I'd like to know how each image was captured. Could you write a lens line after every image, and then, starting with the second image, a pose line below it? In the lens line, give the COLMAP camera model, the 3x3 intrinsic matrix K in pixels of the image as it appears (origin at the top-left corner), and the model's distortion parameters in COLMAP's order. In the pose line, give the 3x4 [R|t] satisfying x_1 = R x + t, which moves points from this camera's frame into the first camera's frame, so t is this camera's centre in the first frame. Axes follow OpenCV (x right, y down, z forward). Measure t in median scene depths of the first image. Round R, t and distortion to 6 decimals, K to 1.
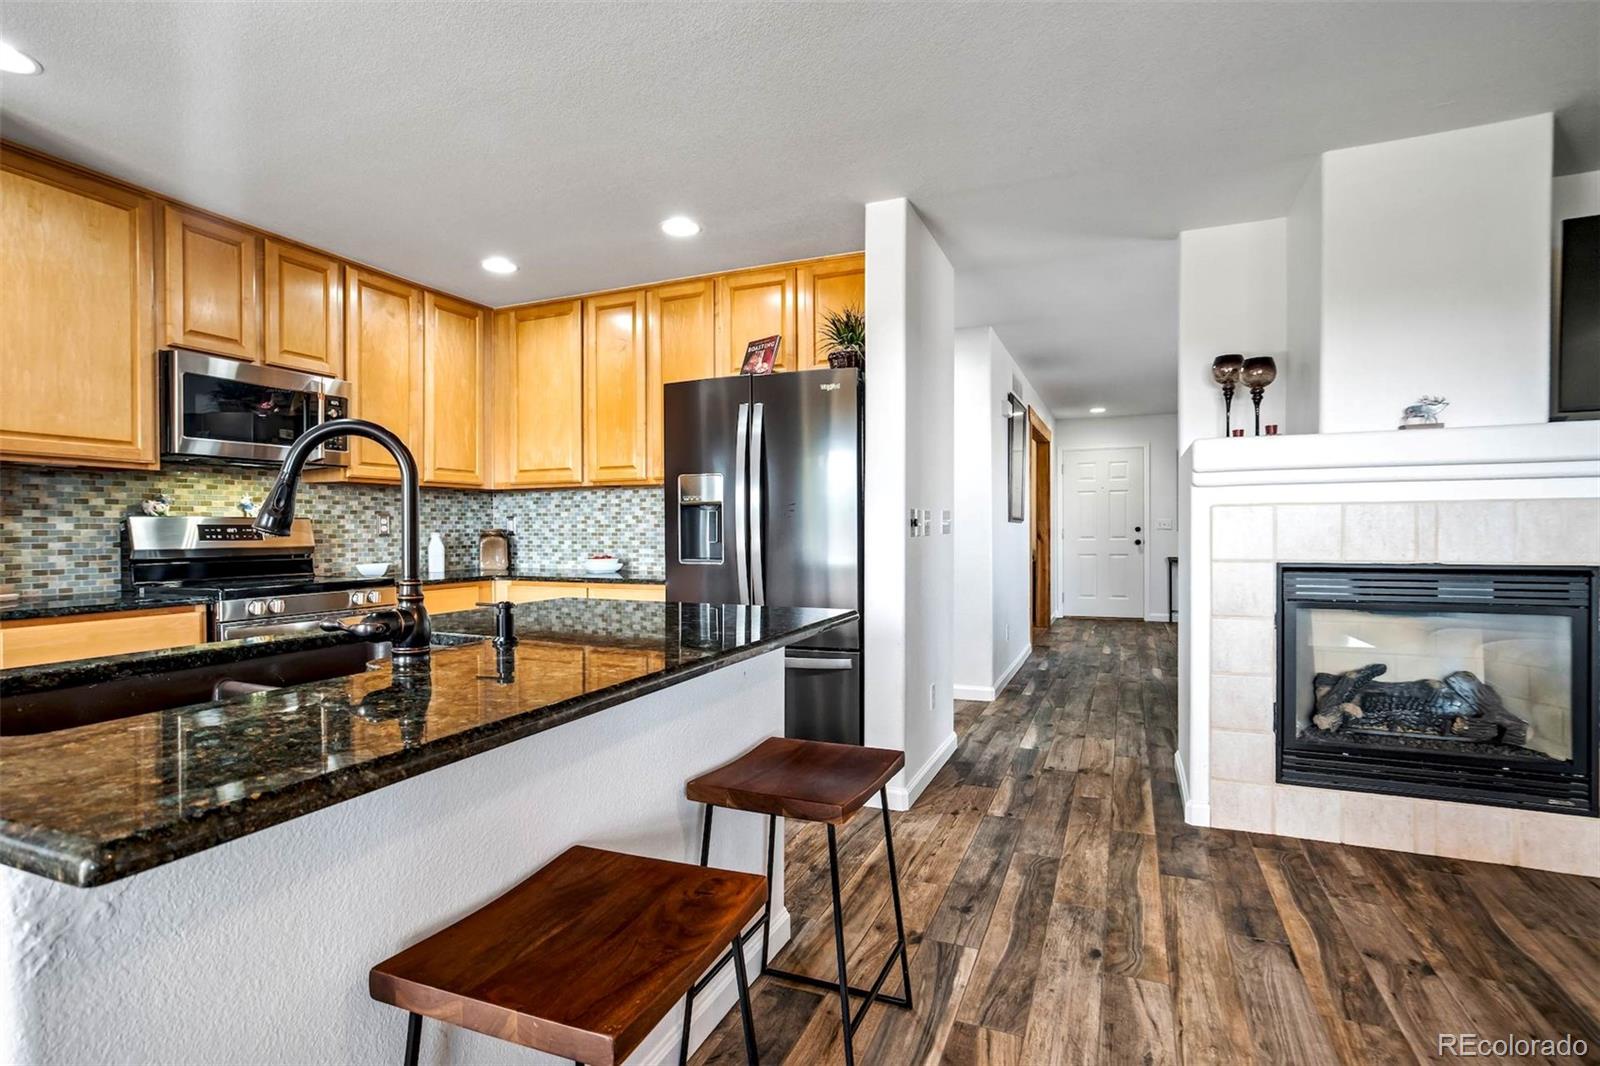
lens RADIAL K [[781.4, 0, 794.2], [0, 781.4, 539.9], [0, 0, 1]] dist [-0.043269, 0.027837]
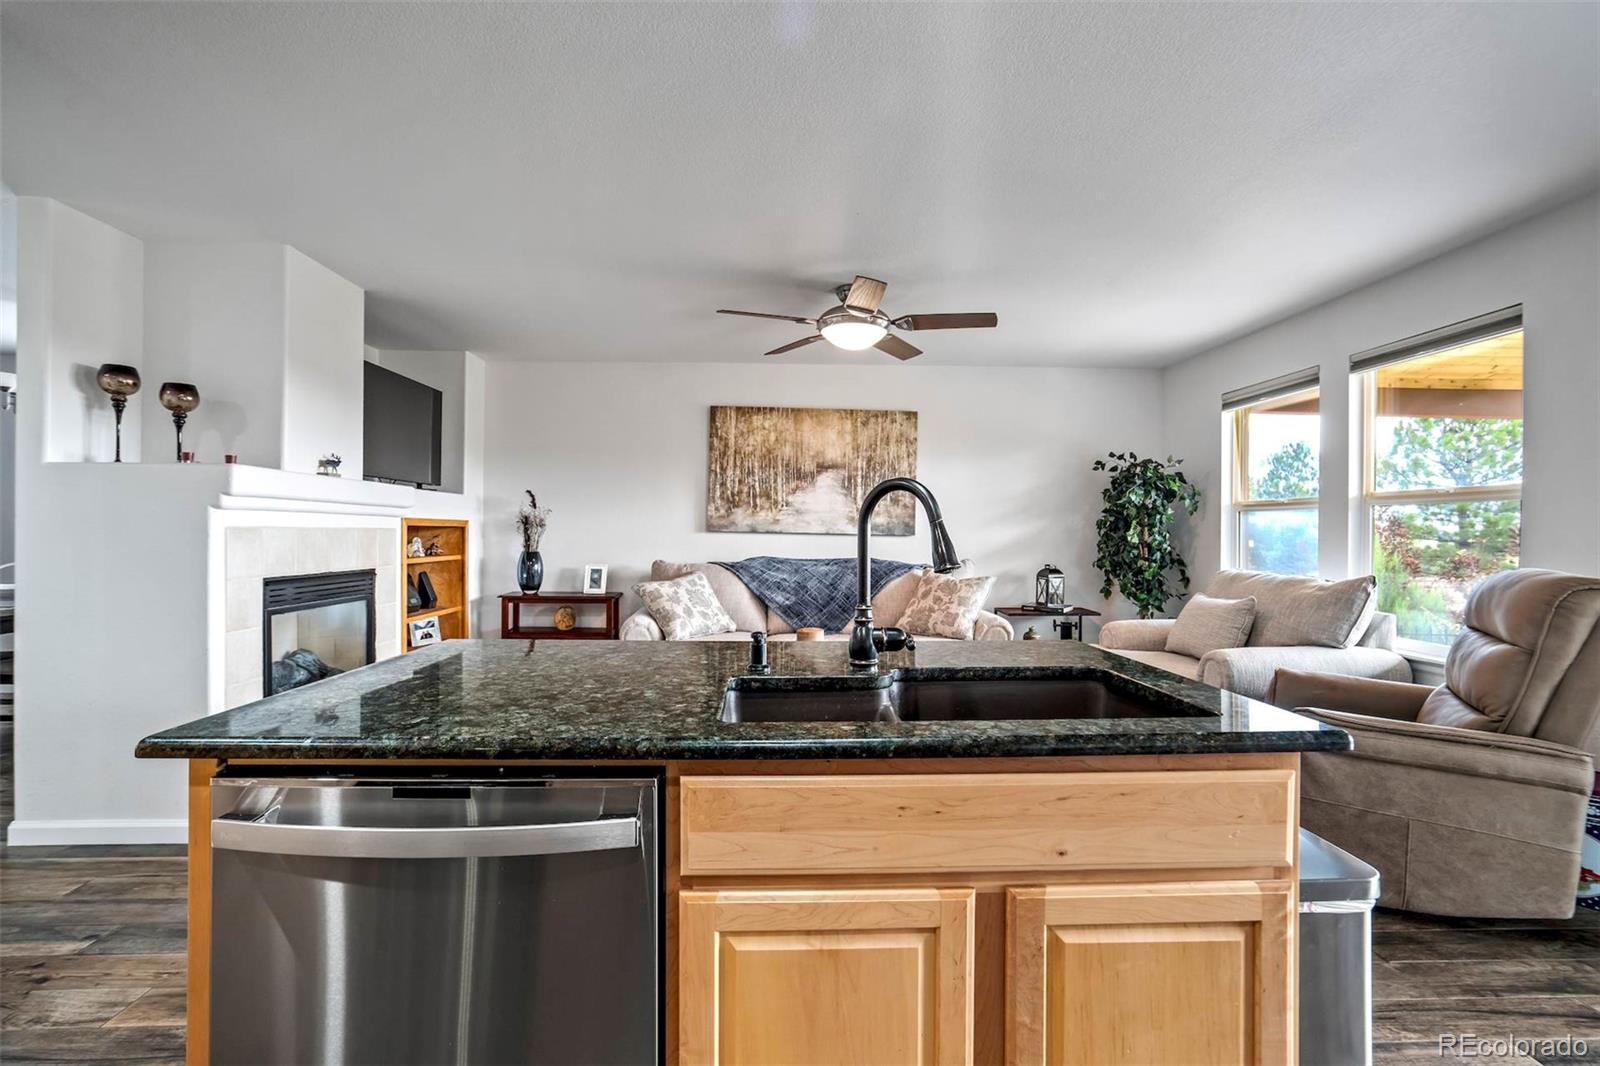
lens RADIAL K [[741.3, 0, 797.6], [0, 741.3, 530.2], [0, 0, 1]] dist [-0.041935, 0.023006]
pose [[-0.430060, 0.006509, 0.902777, -0.576524], [0.008227, 0.999961, -0.003290, -0.026473], [-0.902763, 0.006012, -0.430097, 0.607321]]
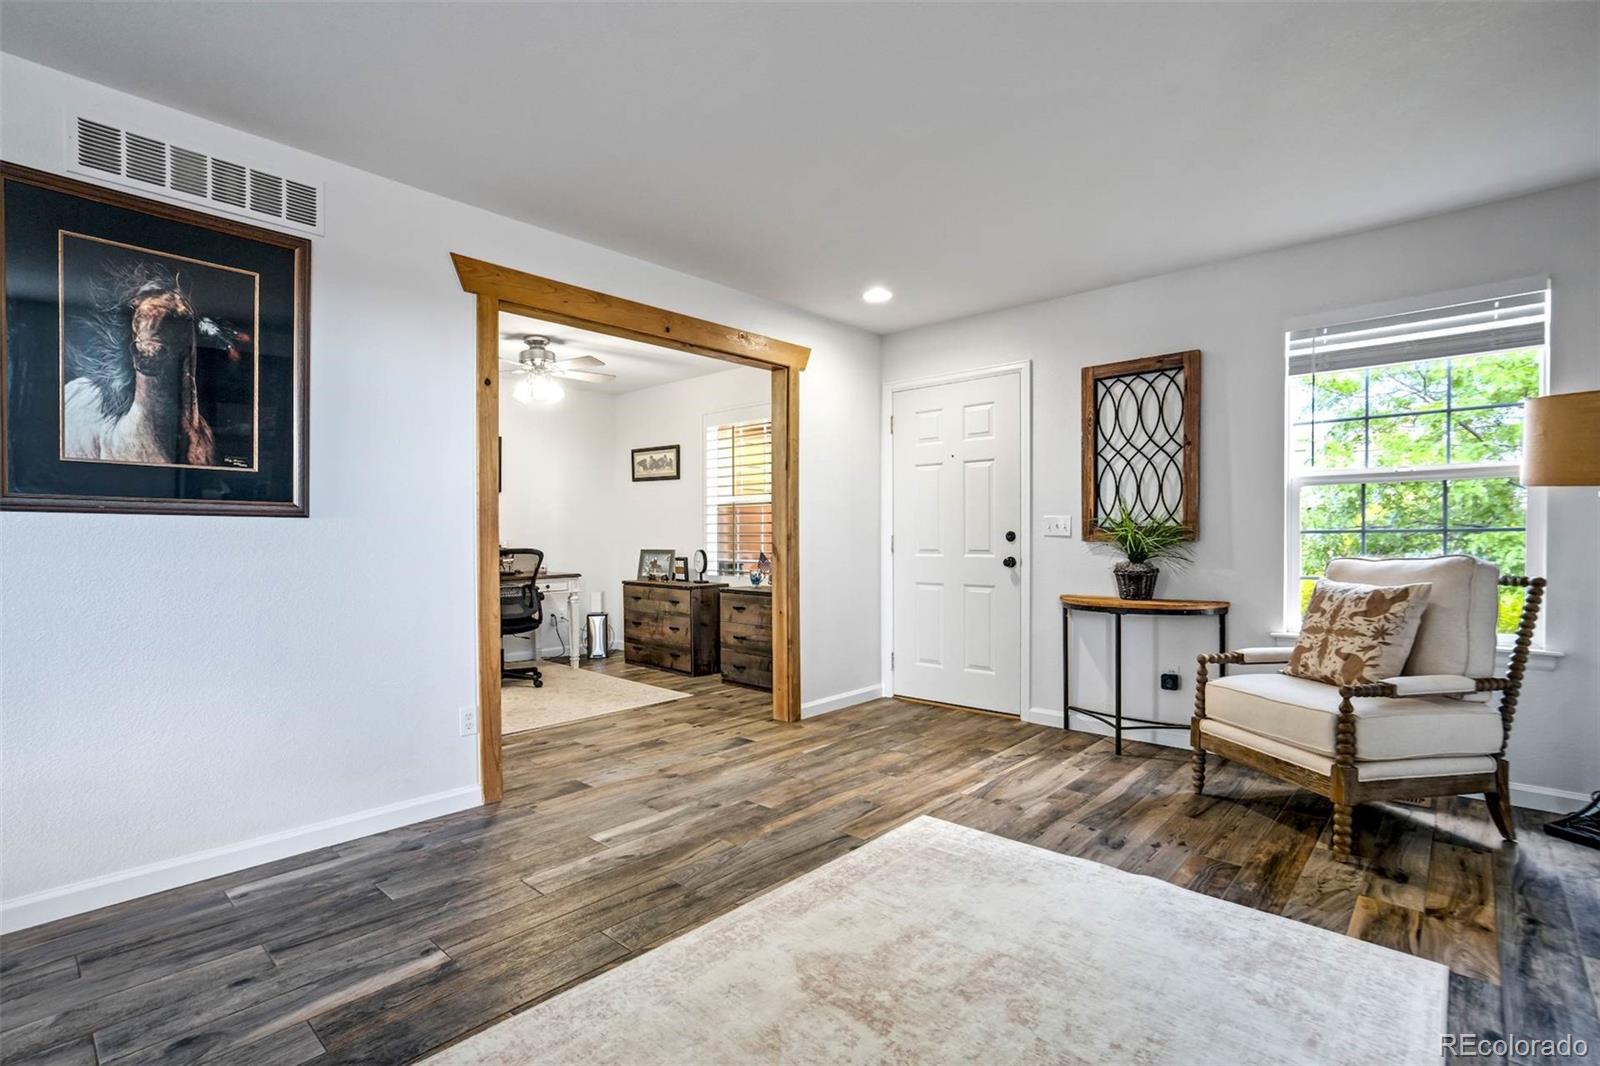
lens RADIAL K [[744.9, 0, 795.8], [0, 744.9, 537.3], [0, 0, 1]] dist [-0.050141, 0.030367]
pose [[0.941963, 0.007782, -0.335627, 1.255075], [-0.012772, 0.999838, -0.012662, -0.013601], [0.335475, 0.016214, 0.941910, 1.334934]]
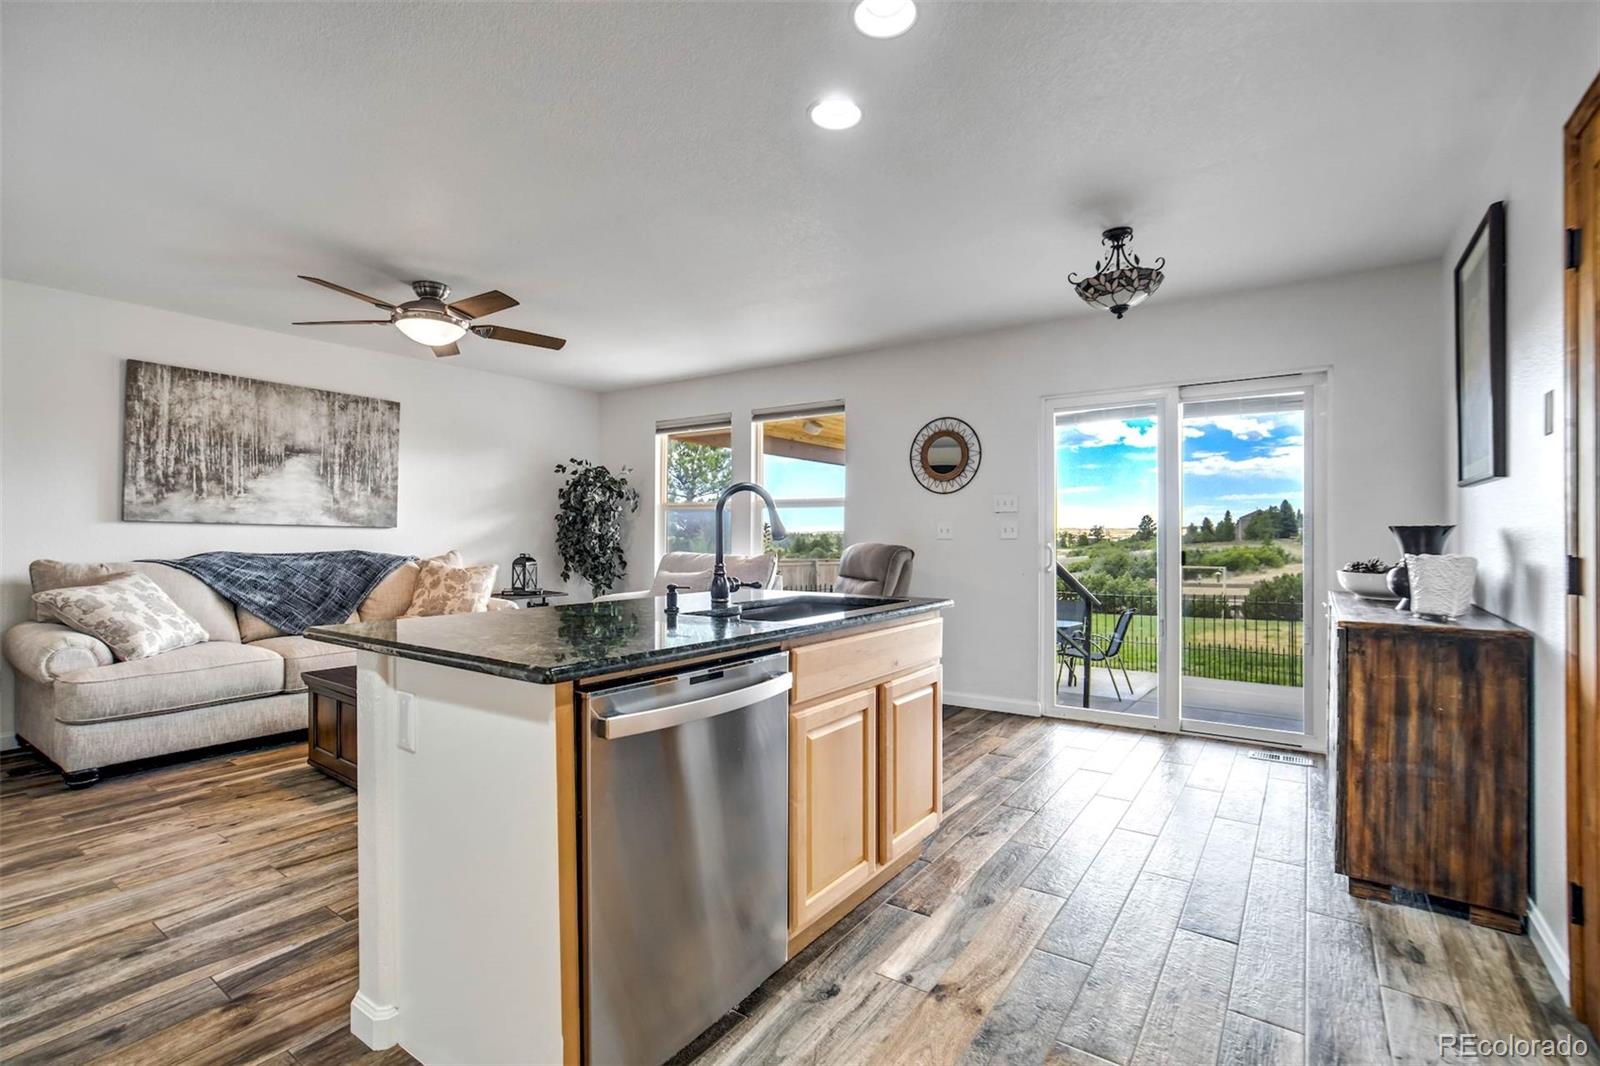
lens RADIAL K [[737.6, 0, 793.4], [0, 737.6, 531.8], [0, 0, 1]] dist [-0.040221, 0.022886]
pose [[-0.977543, 0.003240, 0.210711, -0.398637], [0.004943, 0.999959, 0.007557, -0.016702], [-0.210678, 0.008429, -0.977519, 1.039096]]
